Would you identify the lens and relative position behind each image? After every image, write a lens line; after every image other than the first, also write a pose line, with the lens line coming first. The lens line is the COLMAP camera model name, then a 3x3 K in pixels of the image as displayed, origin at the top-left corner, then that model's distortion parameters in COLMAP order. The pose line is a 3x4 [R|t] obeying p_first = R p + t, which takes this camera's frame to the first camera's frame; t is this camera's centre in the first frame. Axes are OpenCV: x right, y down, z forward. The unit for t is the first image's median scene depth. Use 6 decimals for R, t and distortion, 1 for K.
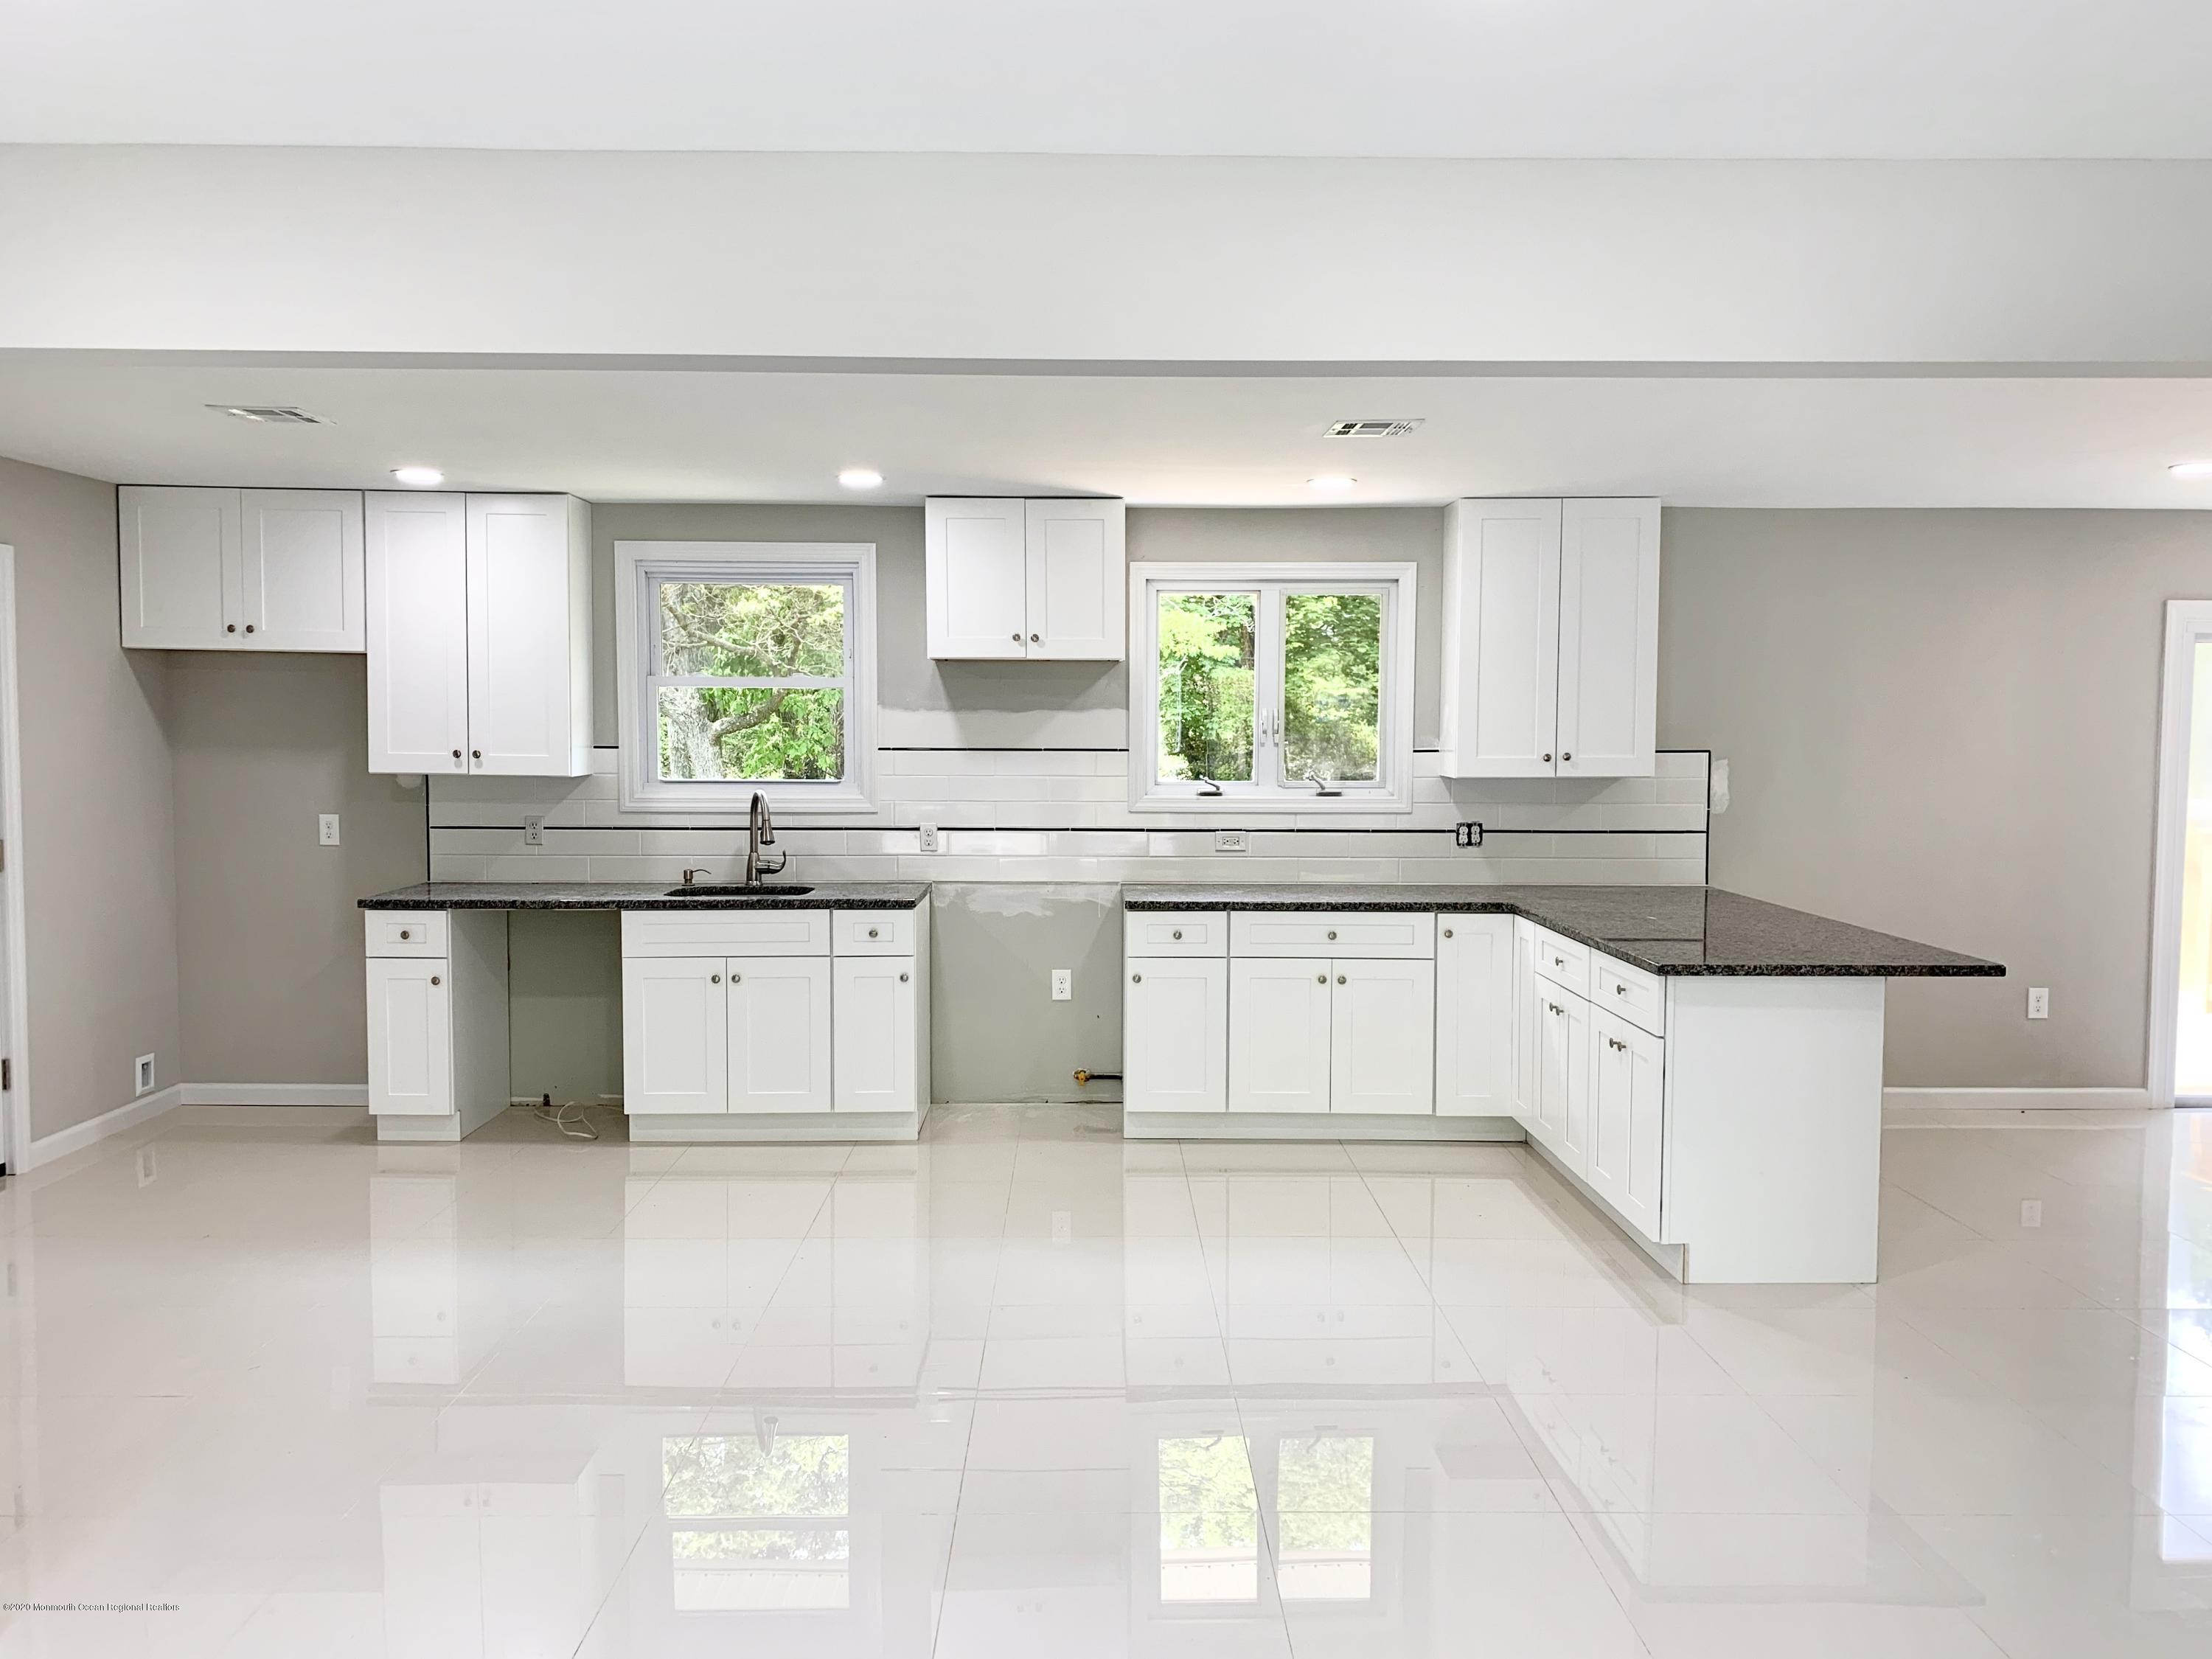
lens RADIAL K [[1691.1, 0, 1106.0], [0, 1691.1, 829.5], [0, 0, 1]] dist [0.157996, -0.263721]
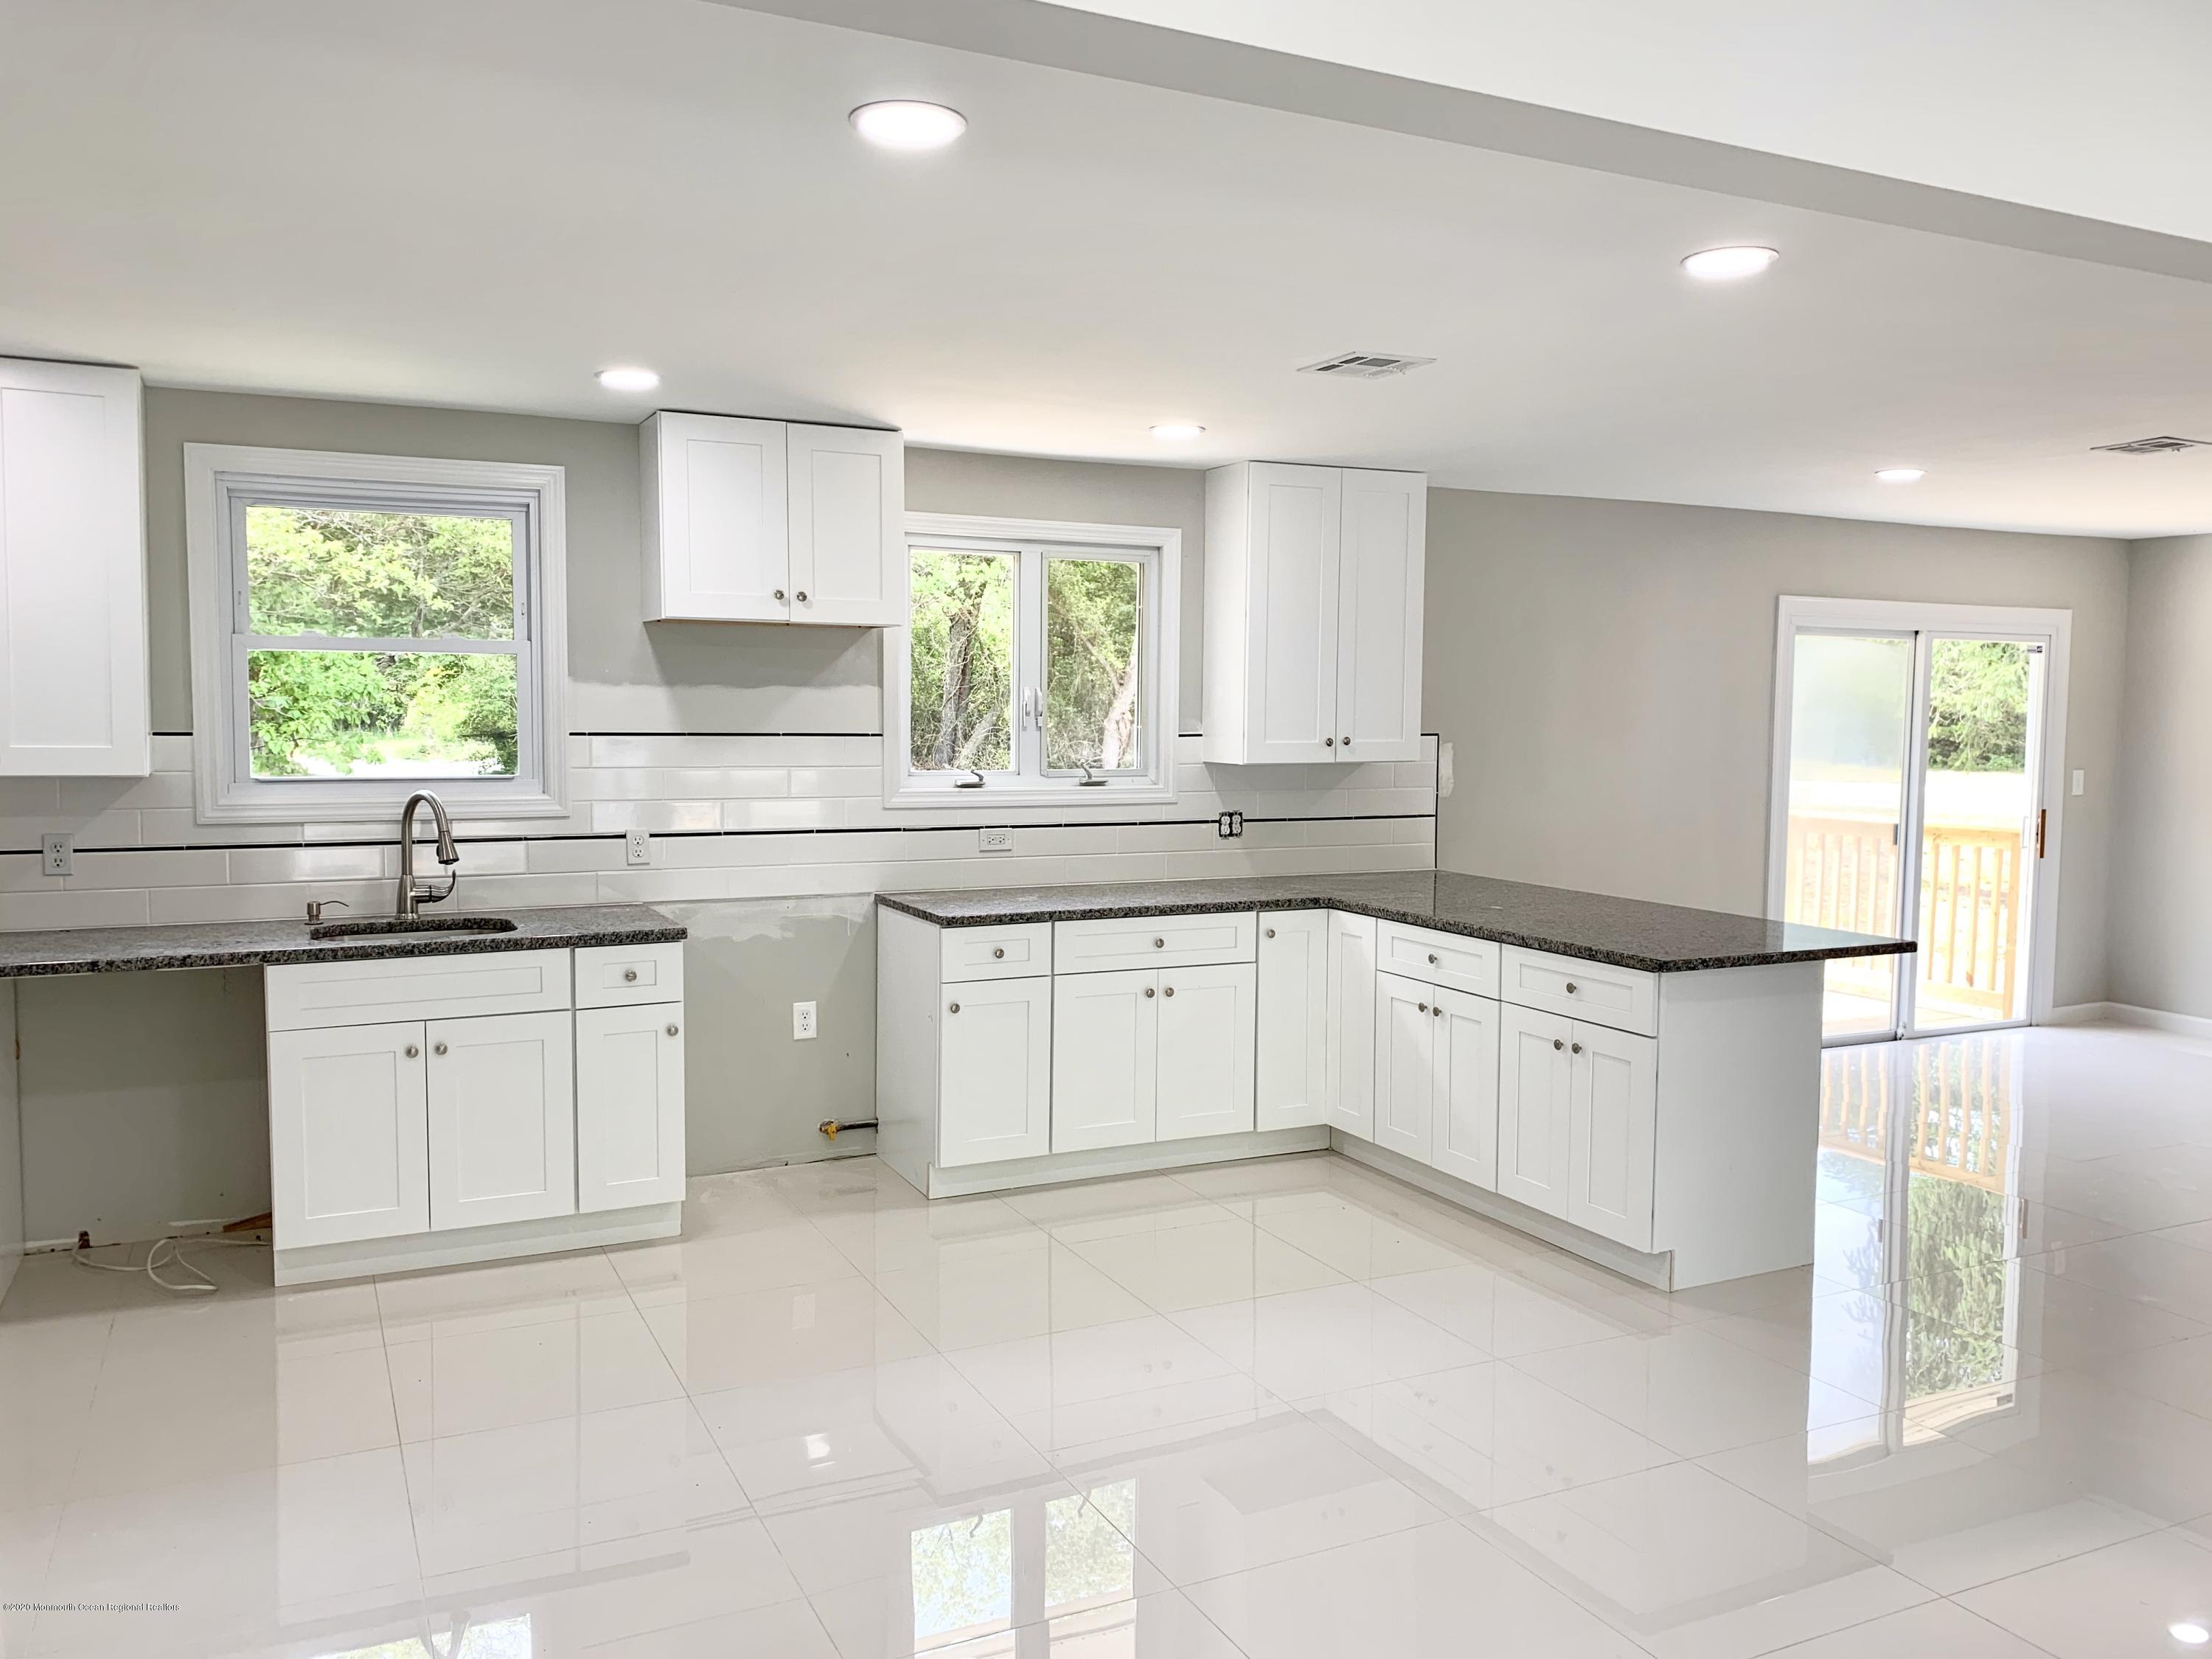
lens RADIAL K [[1691.1, 0, 1106.0], [0, 1691.1, 829.5], [0, 0, 1]] dist [0.157996, -0.263721]
pose [[0.903474, -0.027694, 0.427747, -0.258818], [0.022791, 0.999603, 0.016579, -0.011891], [-0.428037, -0.005230, 0.903746, 0.199820]]
